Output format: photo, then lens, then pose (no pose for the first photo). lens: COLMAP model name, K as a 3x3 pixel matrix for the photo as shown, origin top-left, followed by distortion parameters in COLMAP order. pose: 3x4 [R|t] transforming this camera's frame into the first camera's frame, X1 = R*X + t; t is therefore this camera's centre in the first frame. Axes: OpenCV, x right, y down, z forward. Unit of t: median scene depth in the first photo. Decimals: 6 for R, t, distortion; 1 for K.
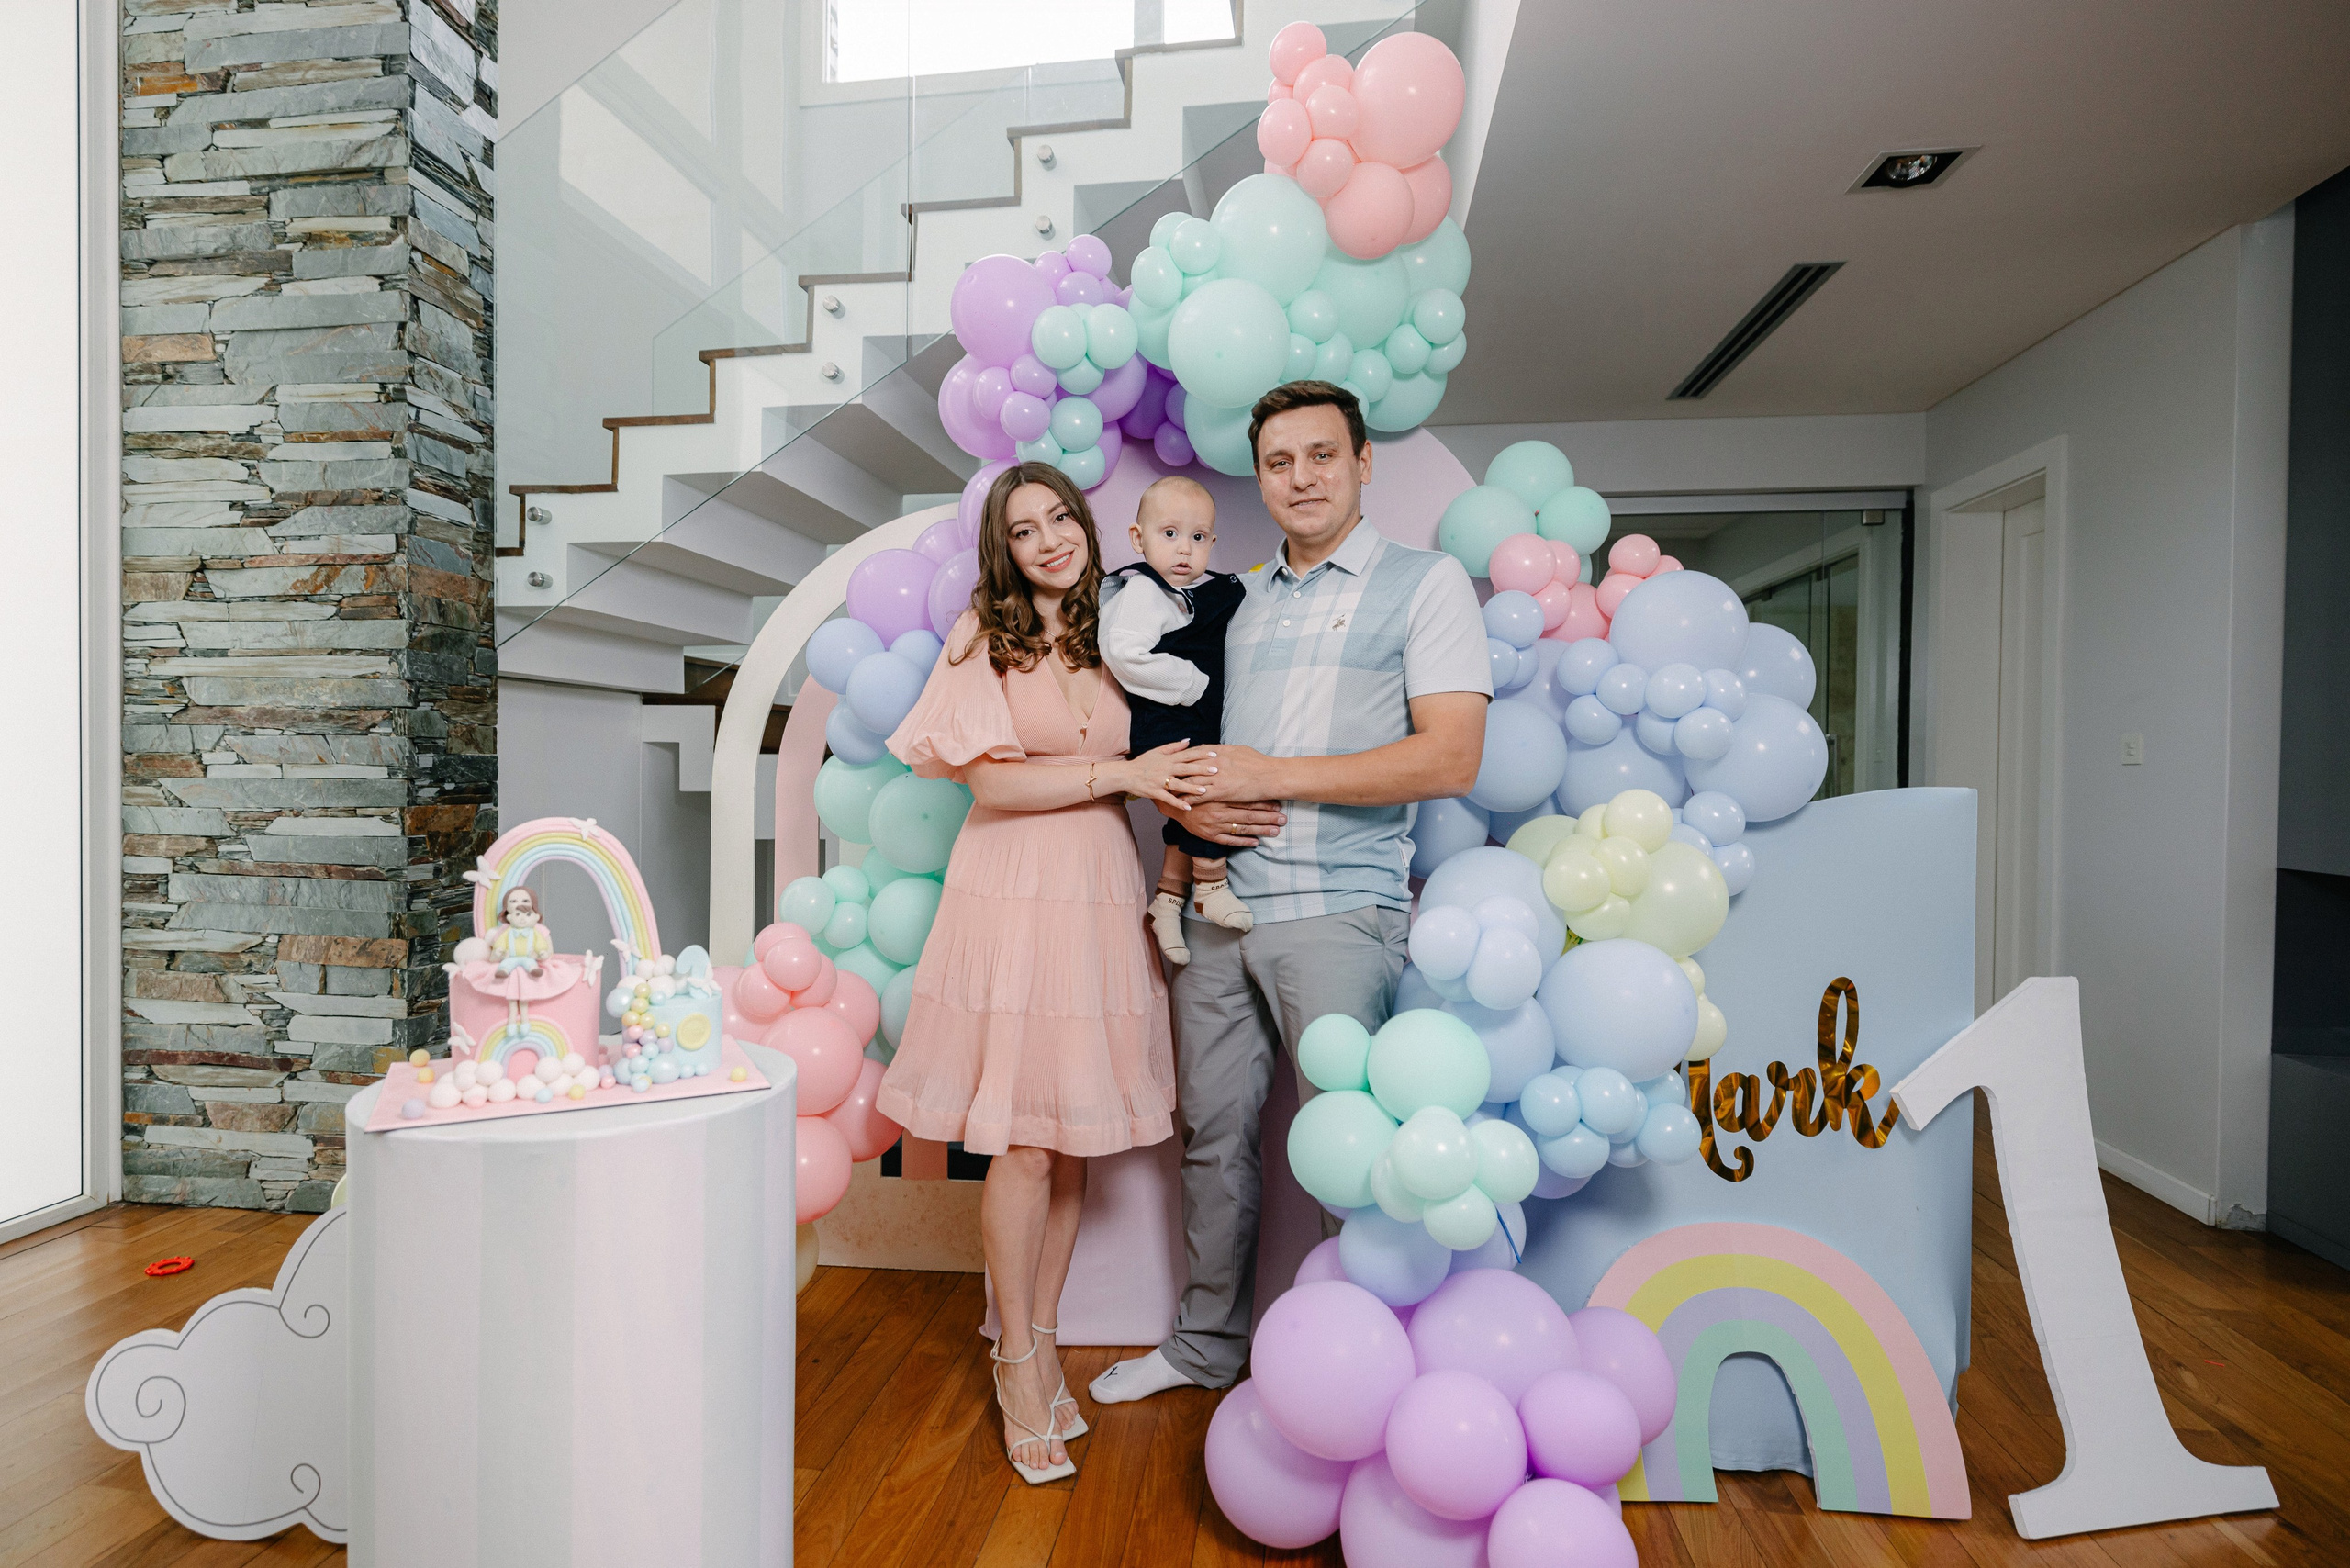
lens RADIAL K [[1194.5, 0, 1138.3], [0, 1194.5, 769.1], [0, 0, 1]] dist [0.000047, 0.001456]
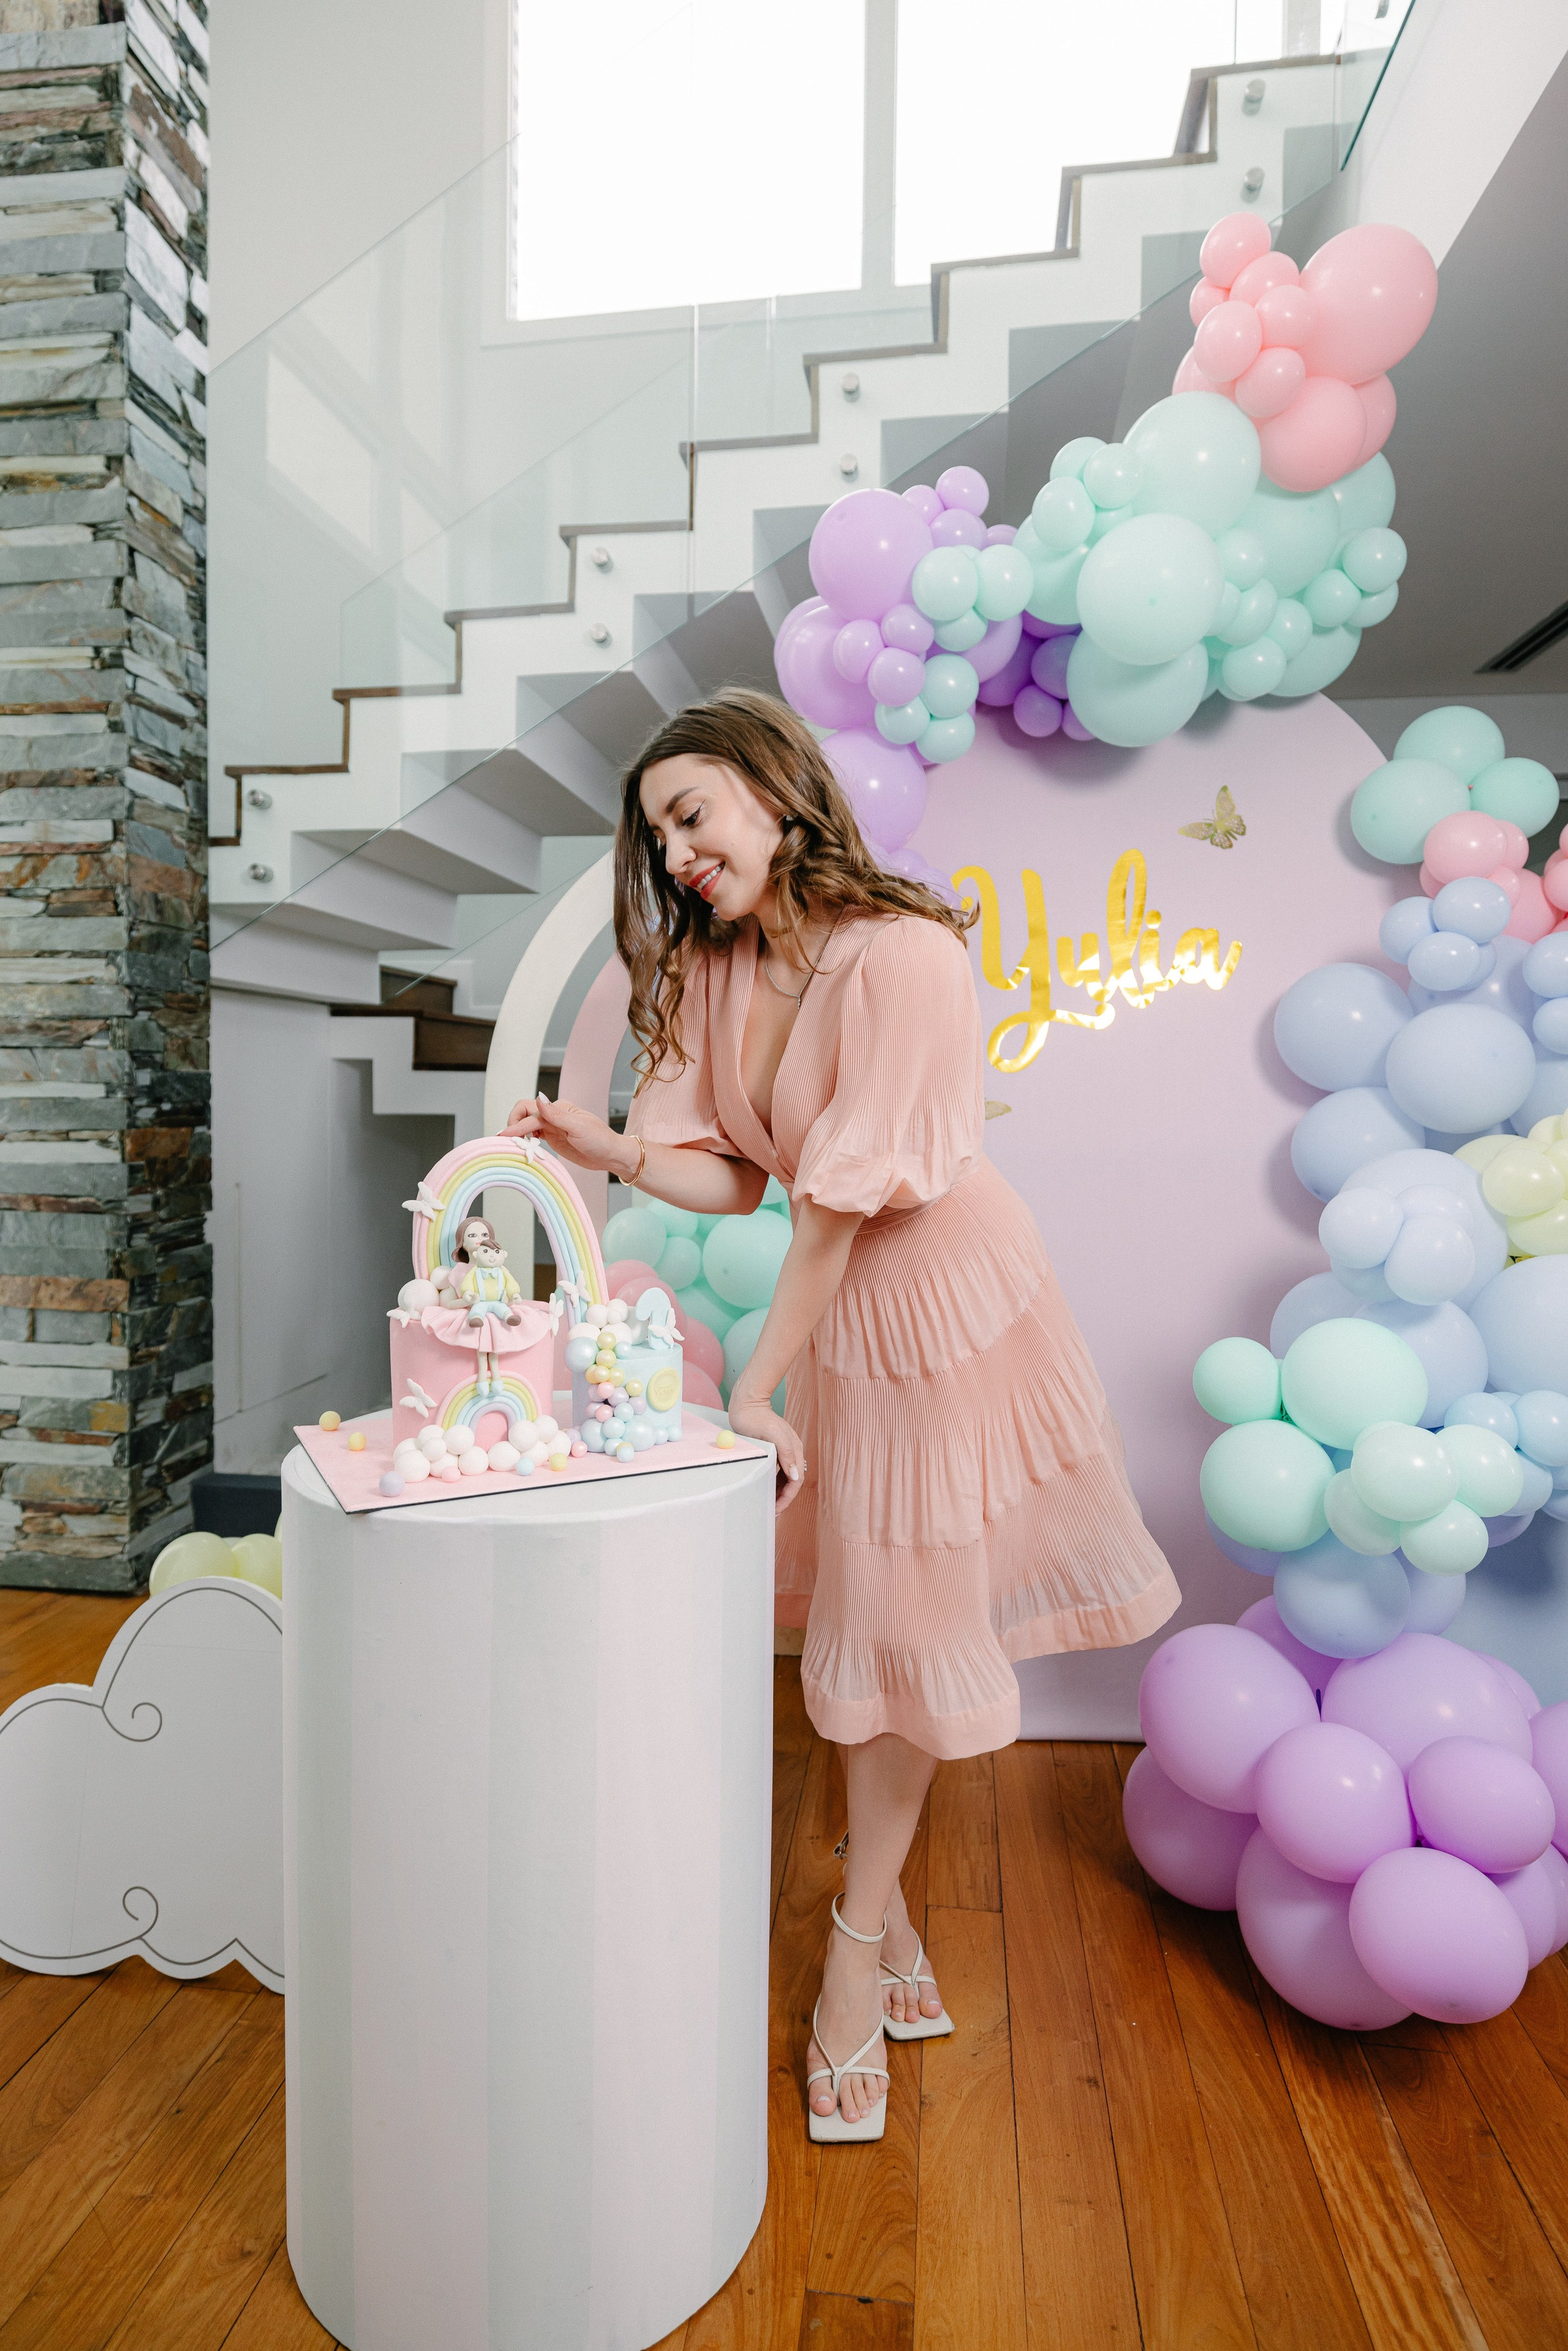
lens RADIAL K [[1297.5, 0, 751.3], [0, 1297.5, 1110.2], [0, 0, 1]] dist [0.001993, 0.000194]
pose [[0.999998, -0.001103, 0.001457, -0.152804], [0.001084, 0.999912, 0.013186, 0.005003], [-0.001472, -0.013184, 0.999912, 0.040966]]
